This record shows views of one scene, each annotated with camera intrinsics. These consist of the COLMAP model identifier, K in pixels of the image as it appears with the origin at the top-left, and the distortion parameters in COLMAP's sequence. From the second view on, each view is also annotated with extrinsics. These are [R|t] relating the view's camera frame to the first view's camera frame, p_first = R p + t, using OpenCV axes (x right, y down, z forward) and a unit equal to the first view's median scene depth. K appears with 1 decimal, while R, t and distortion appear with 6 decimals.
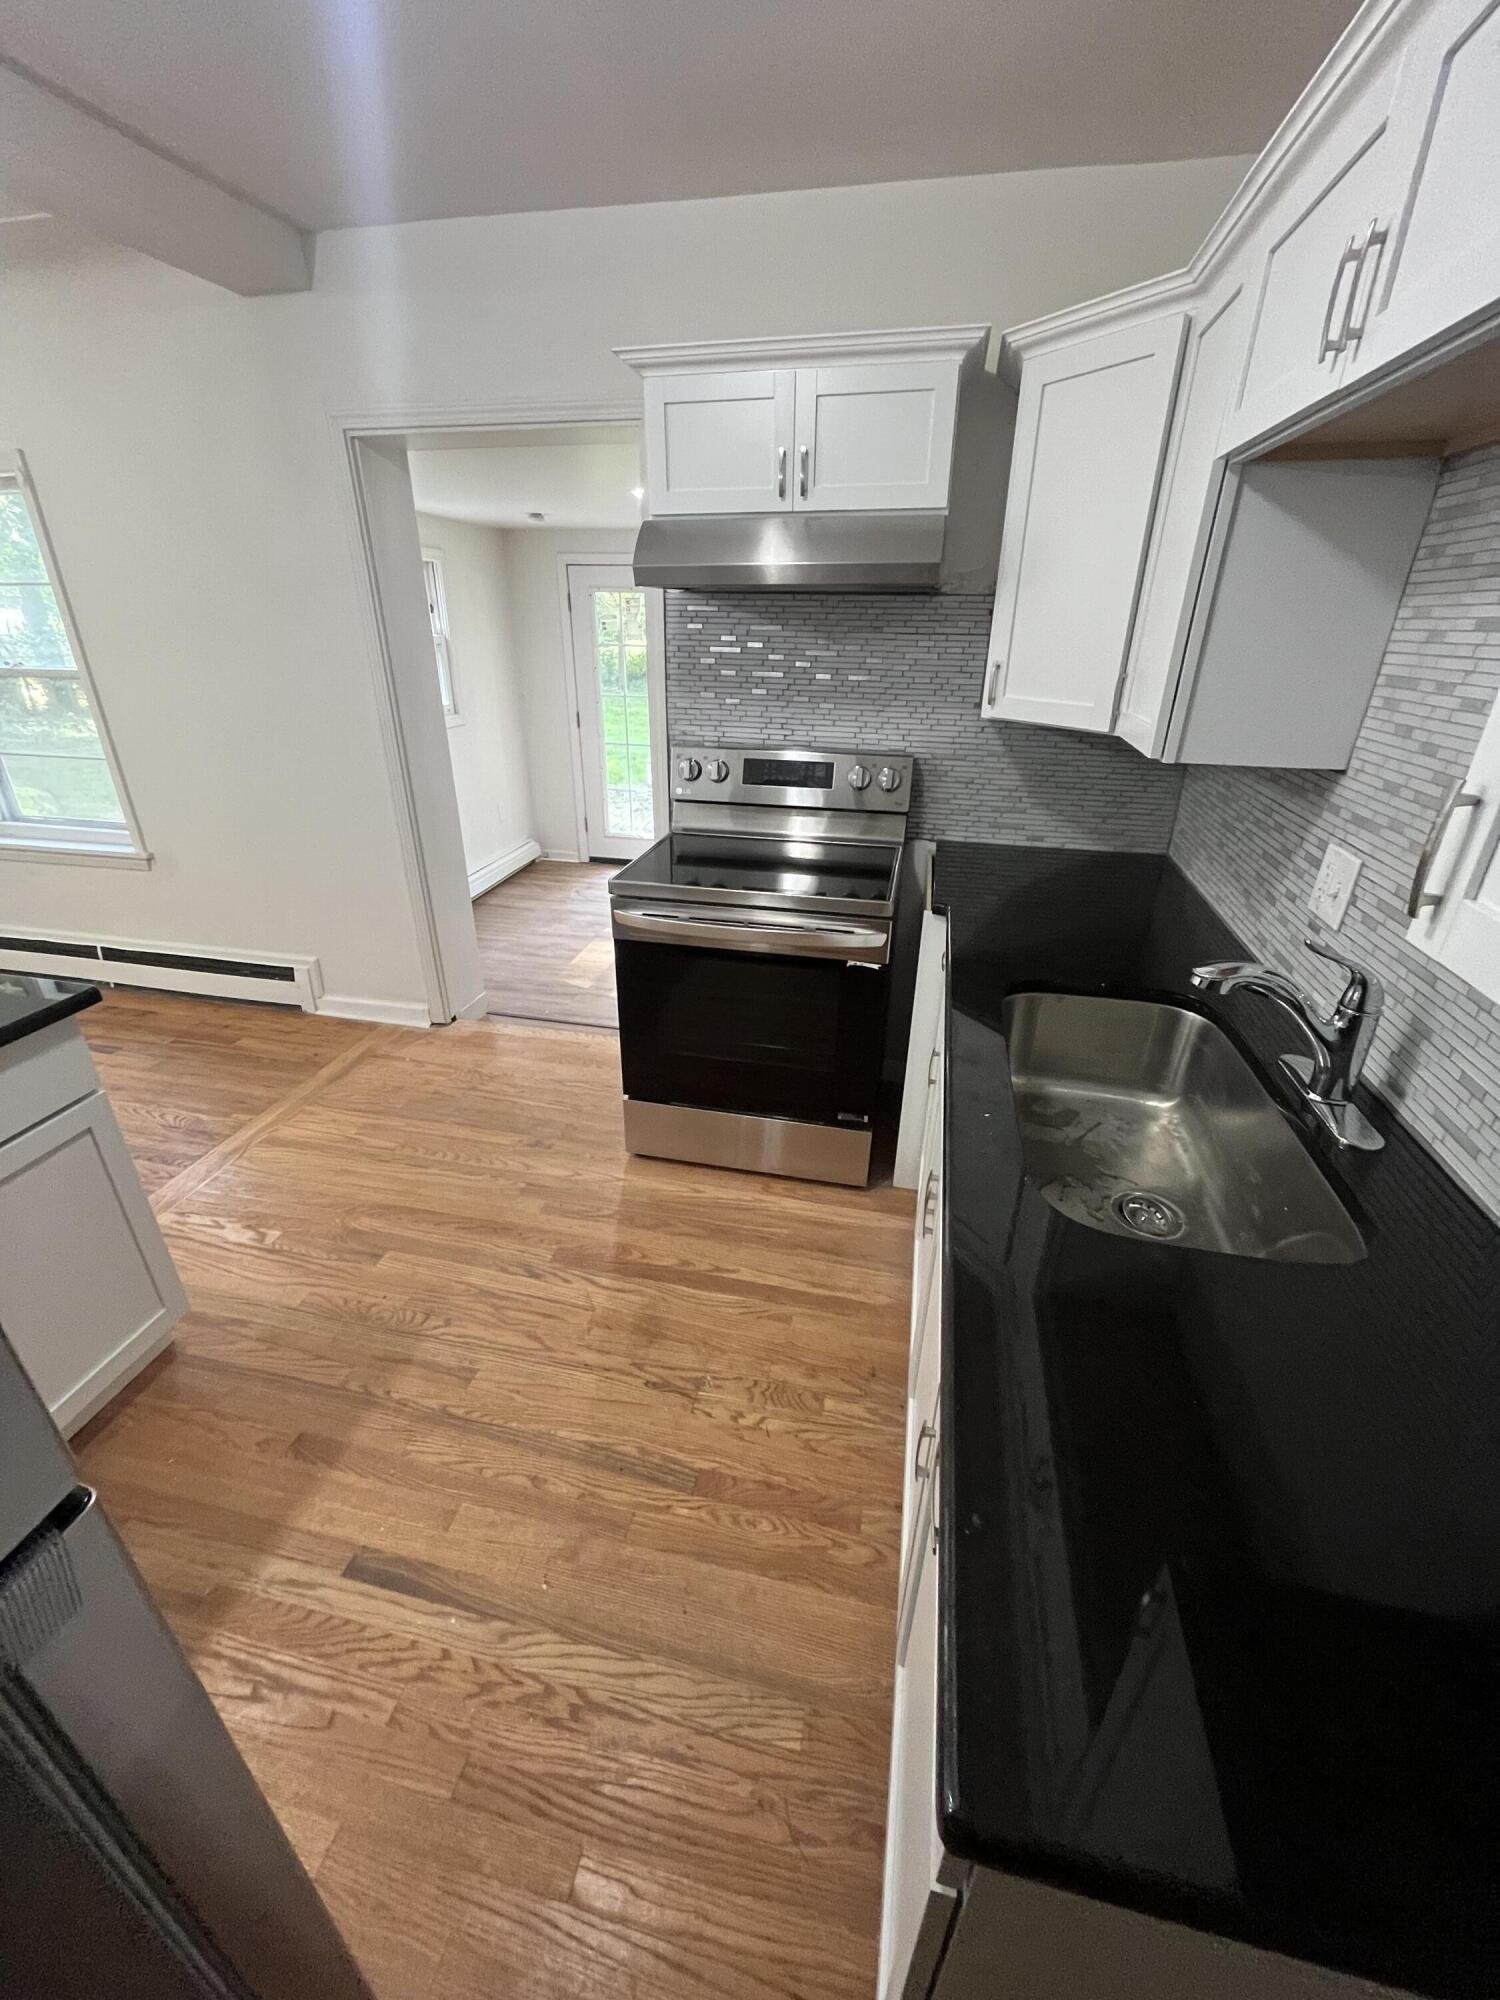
lens RADIAL K [[800.5, 0, 749.0], [0, 800.5, 1015.9], [0, 0, 1]] dist [-0.002995, -0.000249]
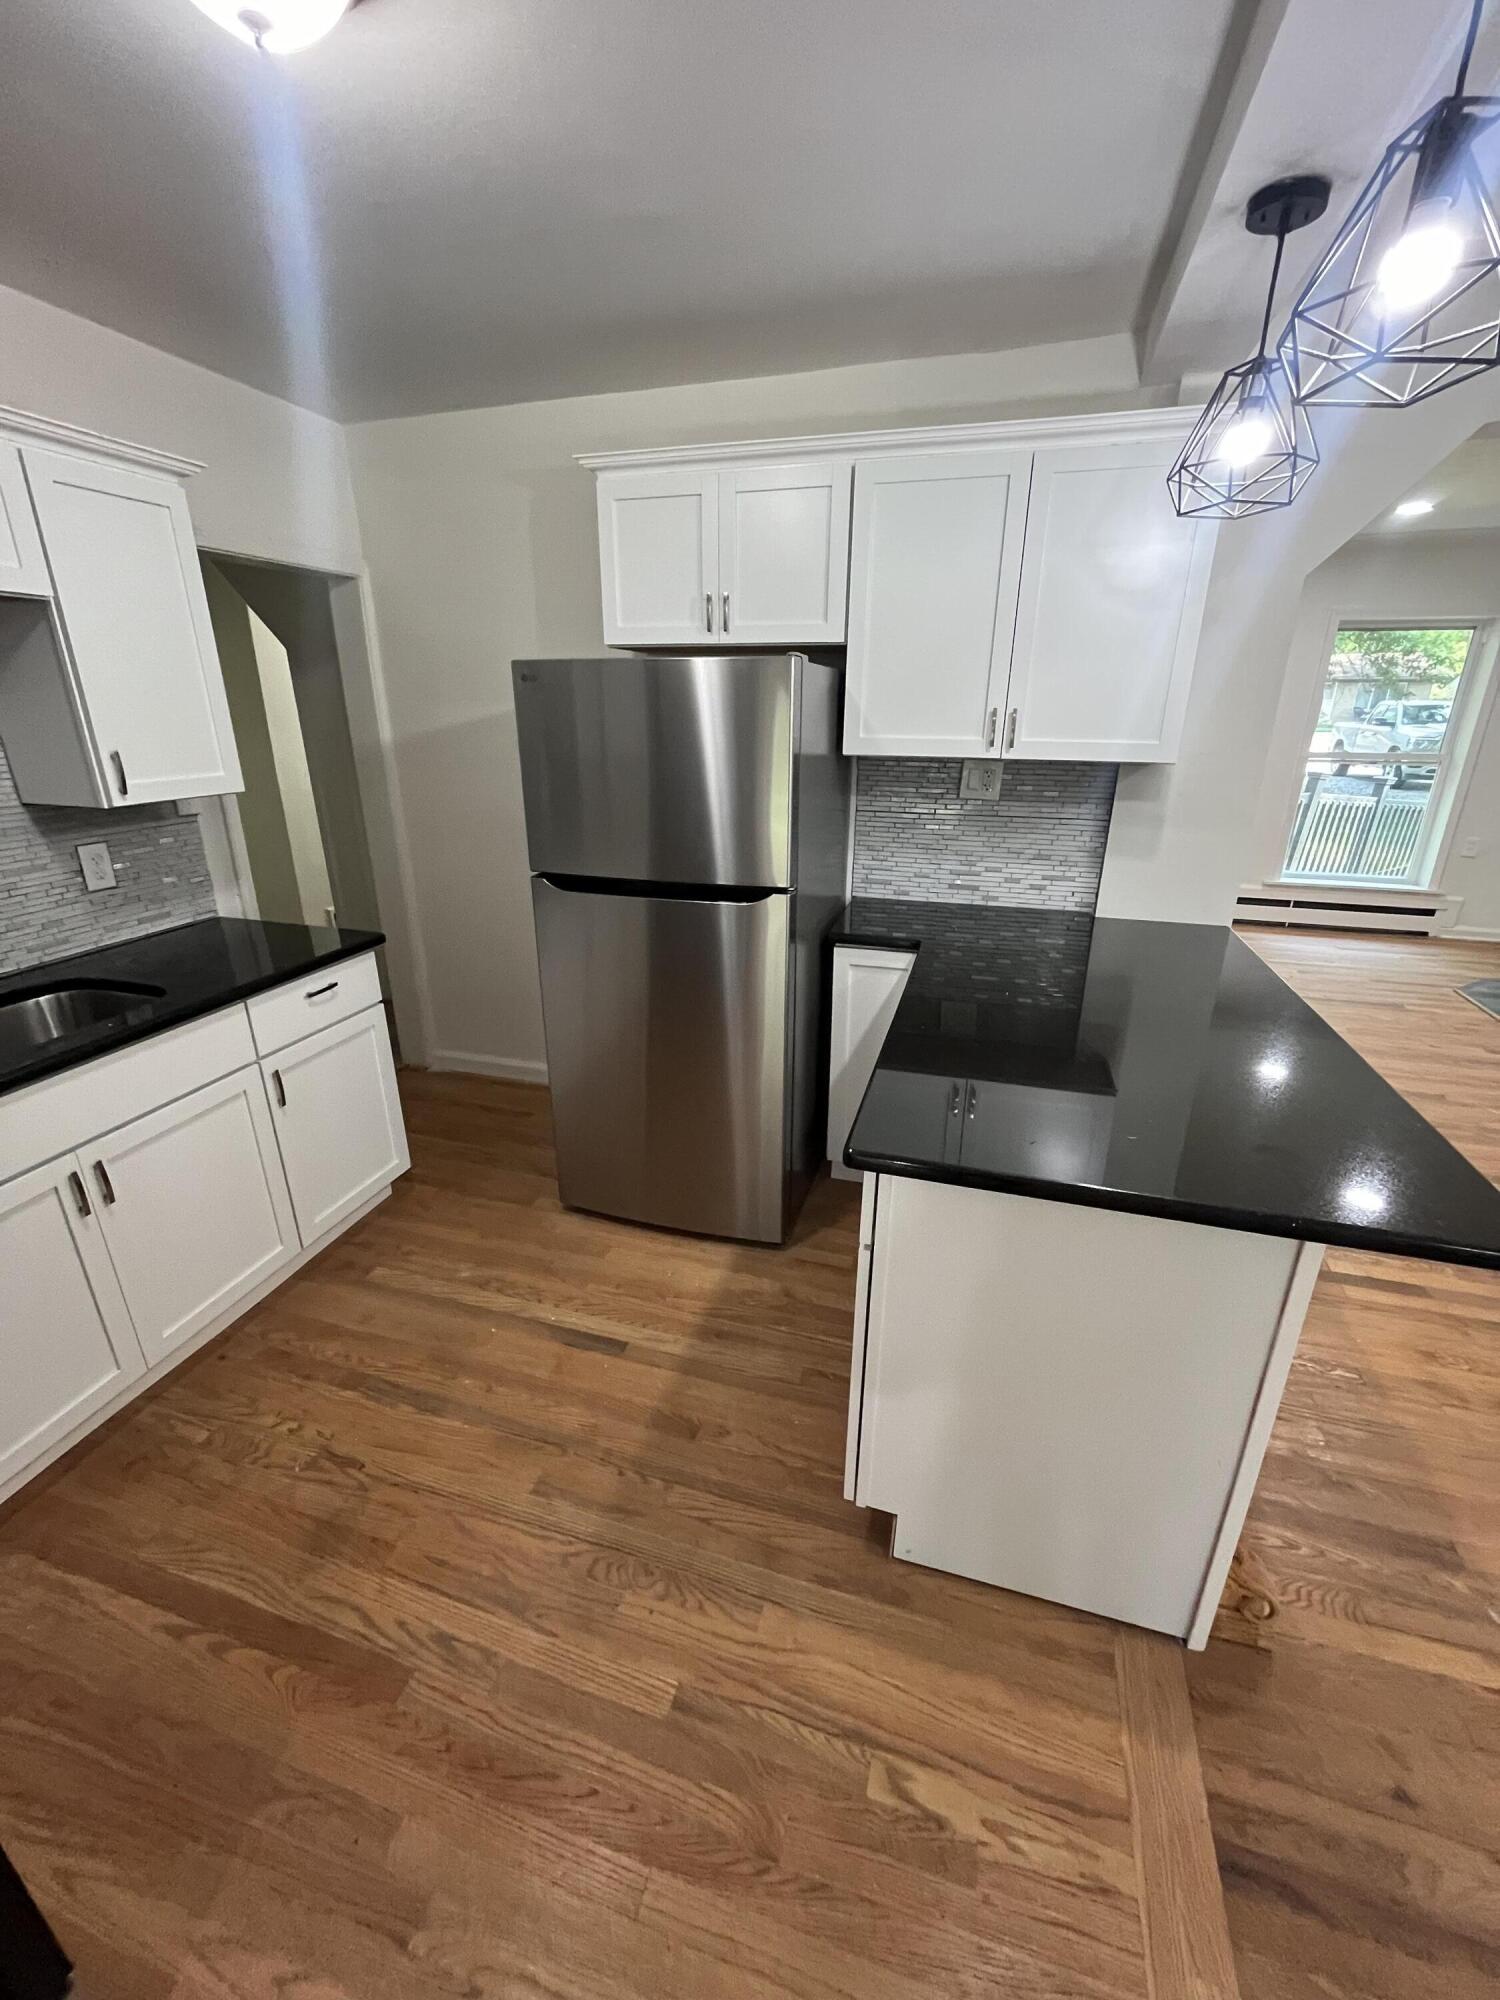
lens RADIAL K [[800.5, 0, 755.4], [0, 800.5, 994.0], [0, 0, 1]] dist [-0.002995, -0.000249]
pose [[-0.997436, -0.041523, 0.058283, -0.620232], [0.014189, 0.683512, 0.729801, -0.620639], [-0.070141, 0.728757, -0.681171, 1.173183]]
